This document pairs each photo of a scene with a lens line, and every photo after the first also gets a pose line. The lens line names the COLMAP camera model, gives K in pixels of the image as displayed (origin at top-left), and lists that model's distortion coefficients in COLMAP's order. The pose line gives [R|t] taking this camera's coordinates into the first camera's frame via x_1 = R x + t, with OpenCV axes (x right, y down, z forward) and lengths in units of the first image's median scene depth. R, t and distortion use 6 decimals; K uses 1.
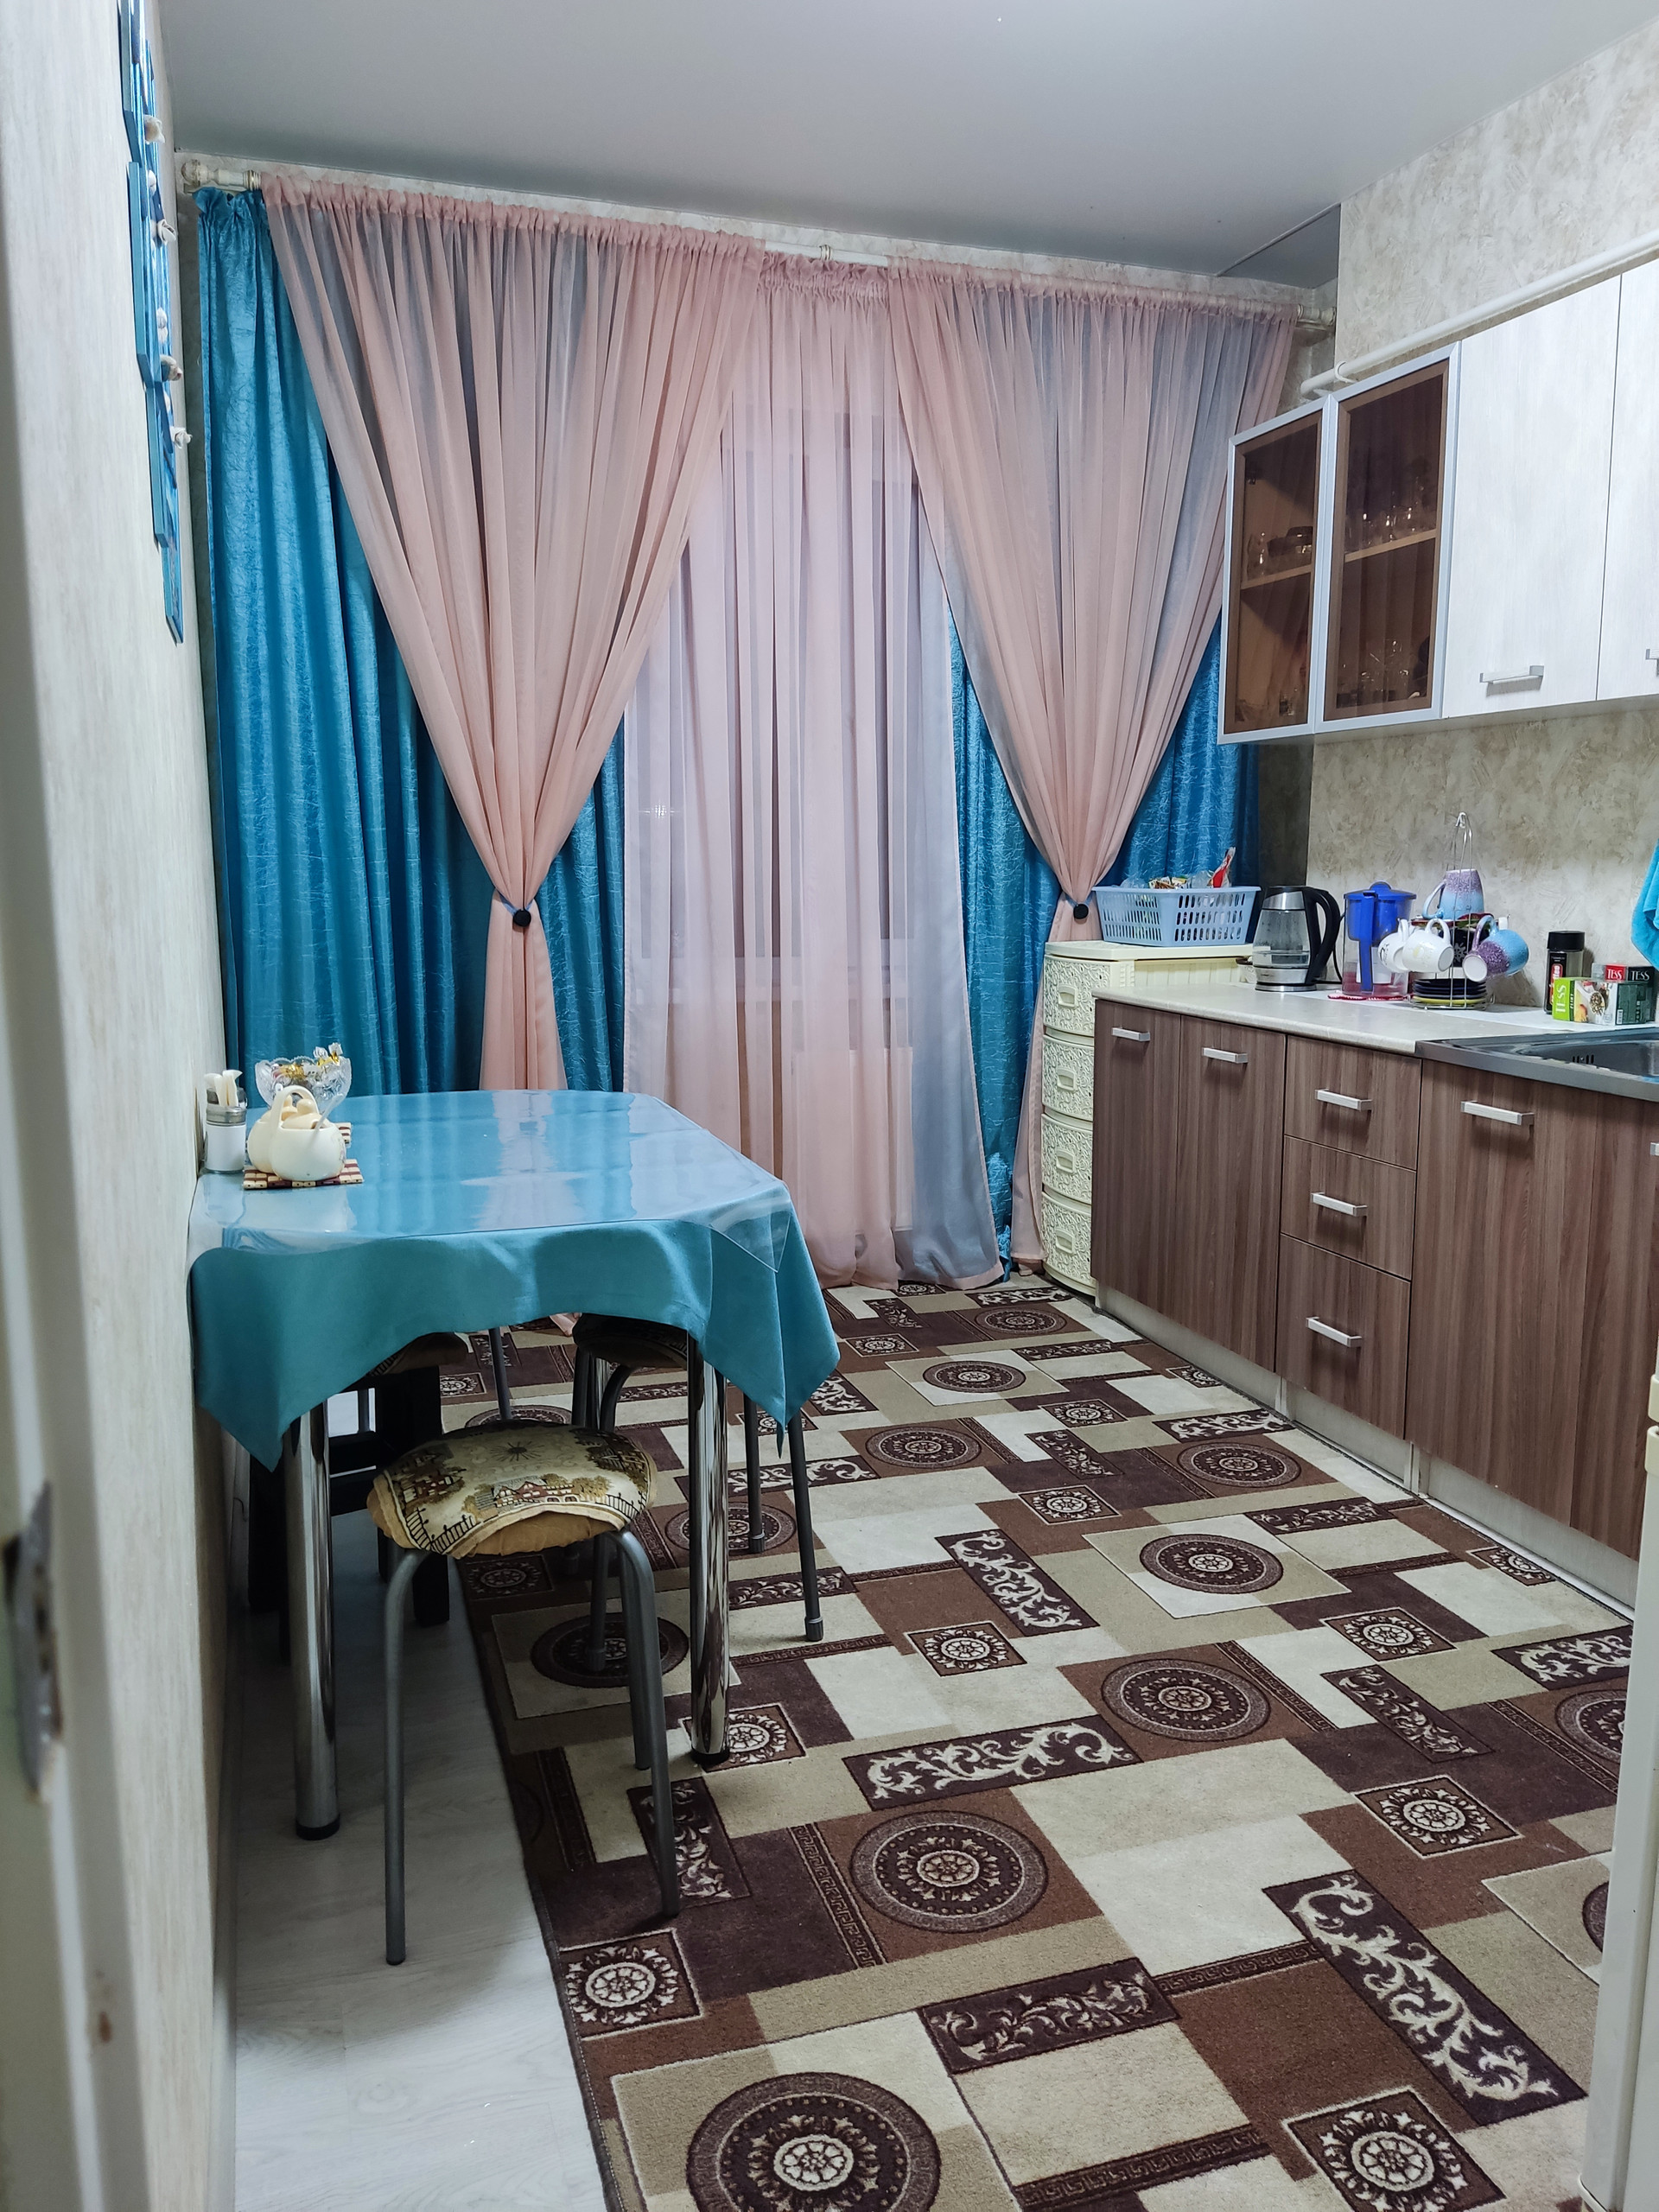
lens RADIAL K [[1633.9, 0, 822.0], [0, 1633.9, 1100.7], [0, 0, 1]] dist [0.106925, -0.165710]
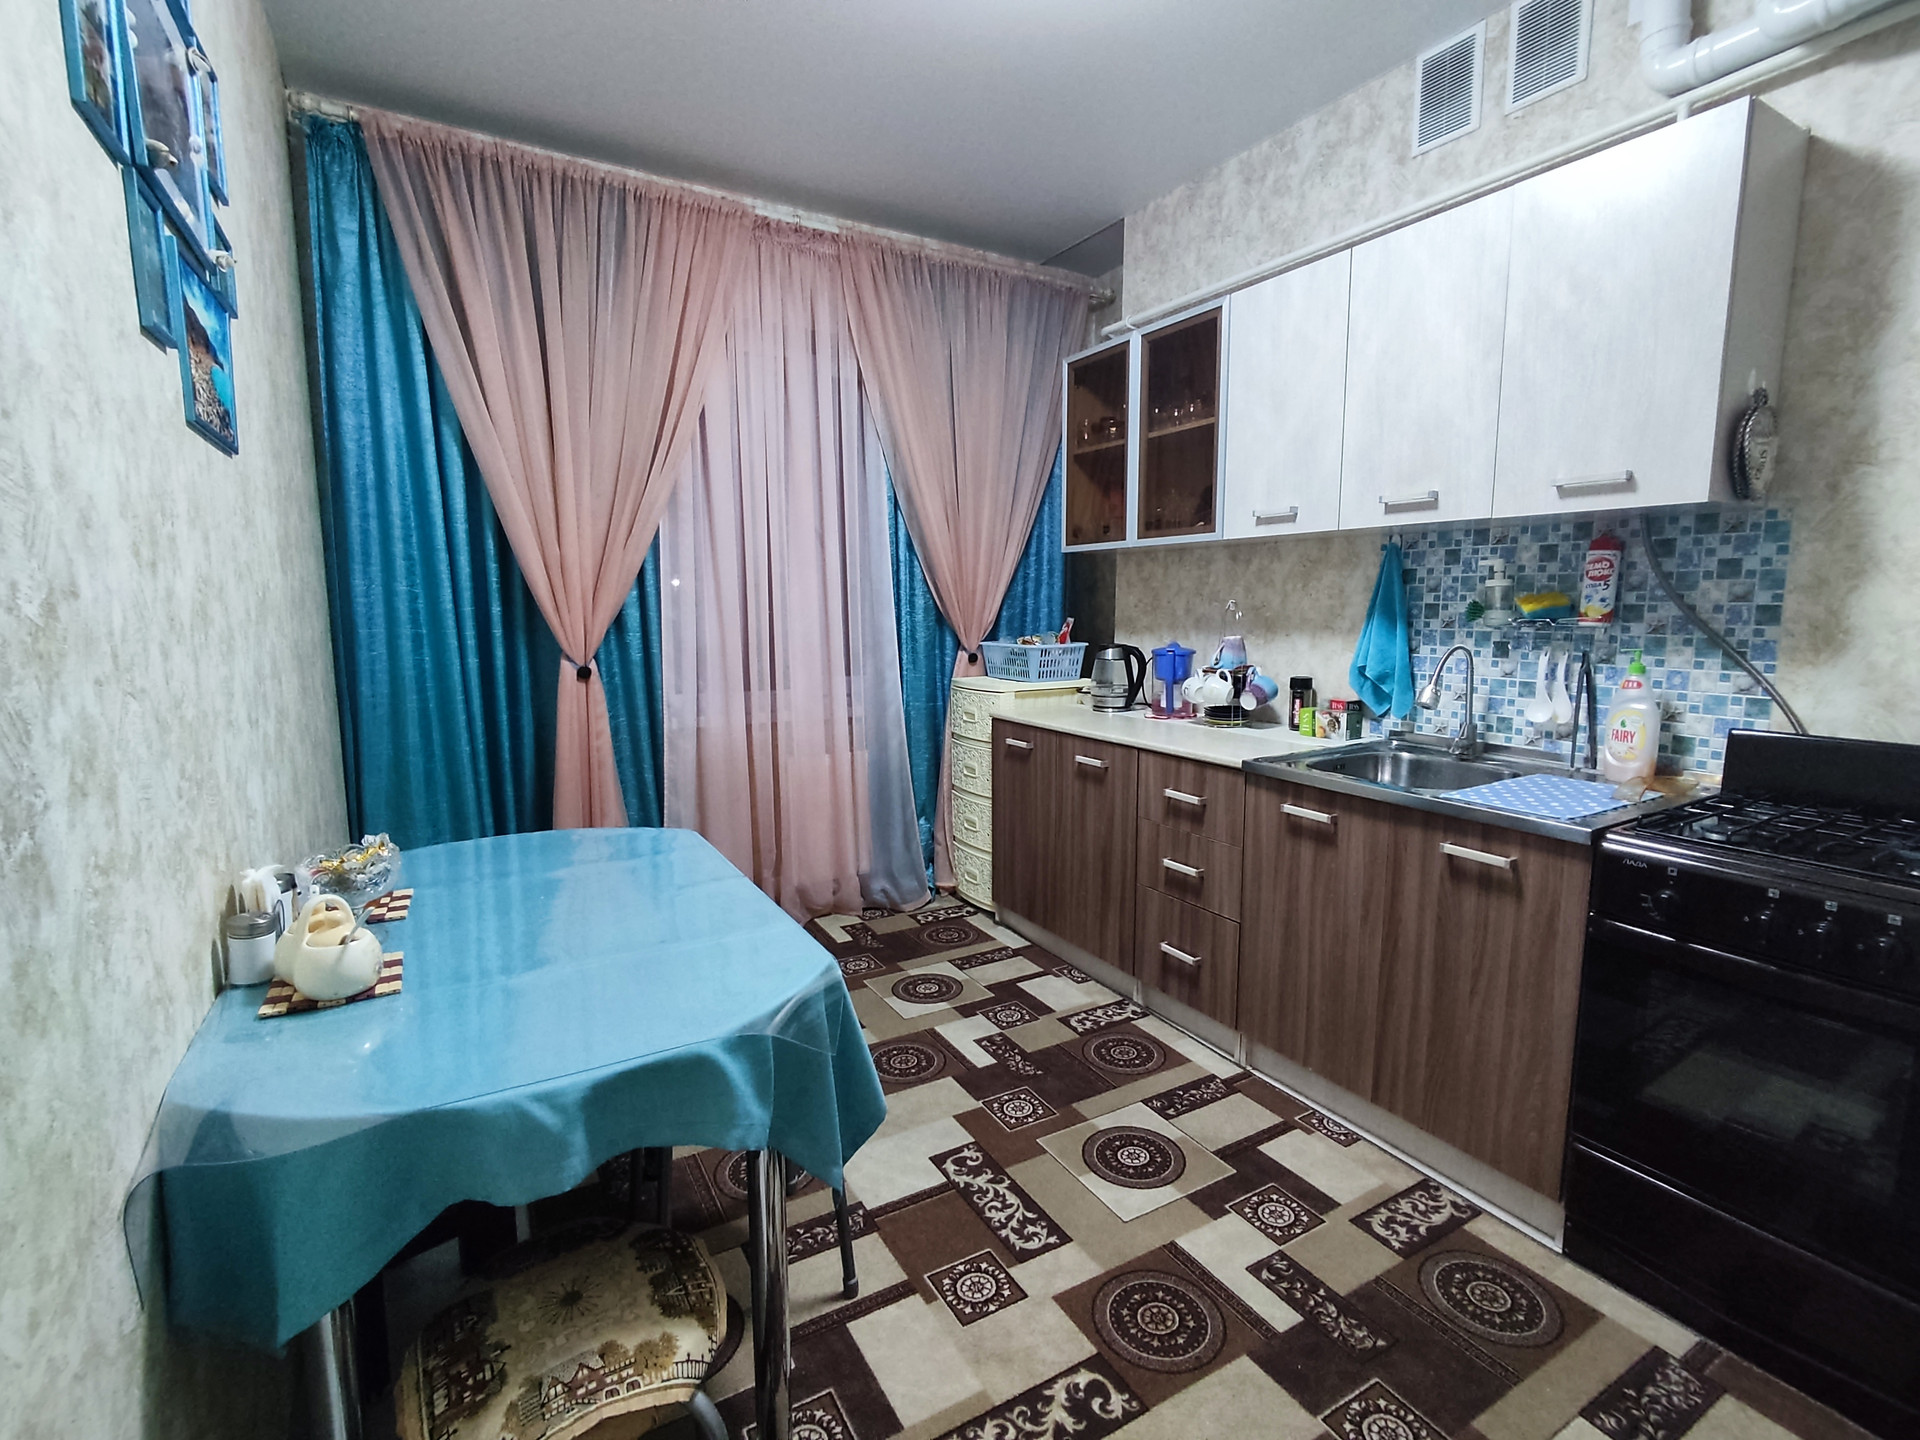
lens RADIAL K [[883.5, 0, 964.7], [0, 883.5, 715.6], [0, 0, 1]] dist [-0.010587, 0.006726]
pose [[0.976810, -0.027390, 0.212350, -0.033199], [0.032637, 0.999241, -0.021243, -0.053515], [-0.211607, 0.027681, 0.976963, 0.236483]]
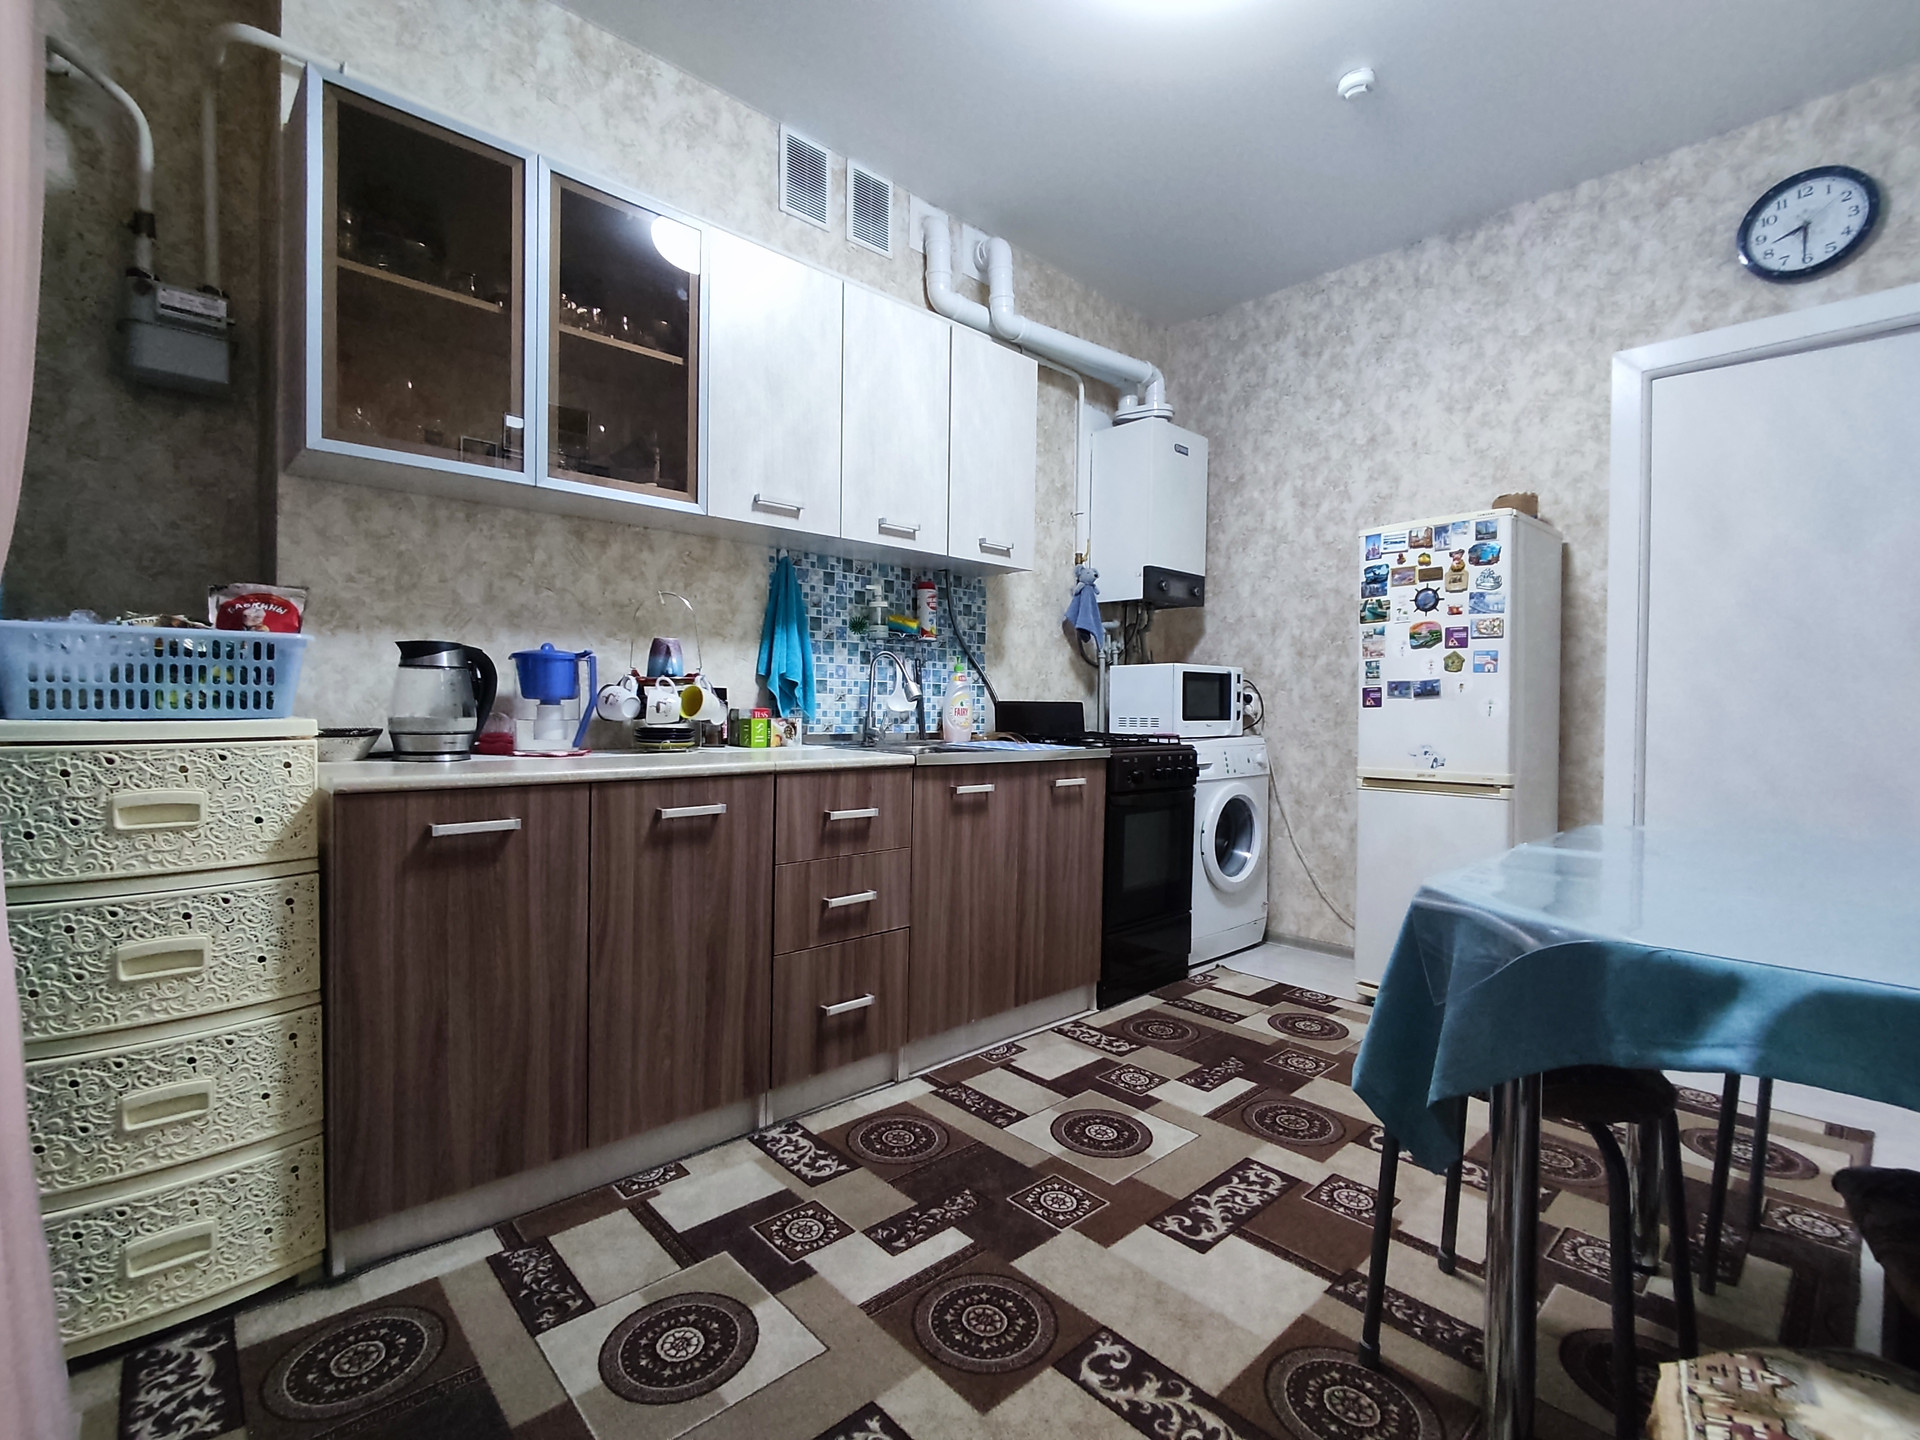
lens RADIAL K [[883.5, 0, 964.7], [0, 883.5, 715.6], [0, 0, 1]] dist [-0.010587, 0.006726]
pose [[-0.425150, -0.012949, 0.905030, -0.280432], [0.127370, 0.989092, 0.073986, -0.097250], [-0.896116, 0.146729, -0.418863, 1.025698]]
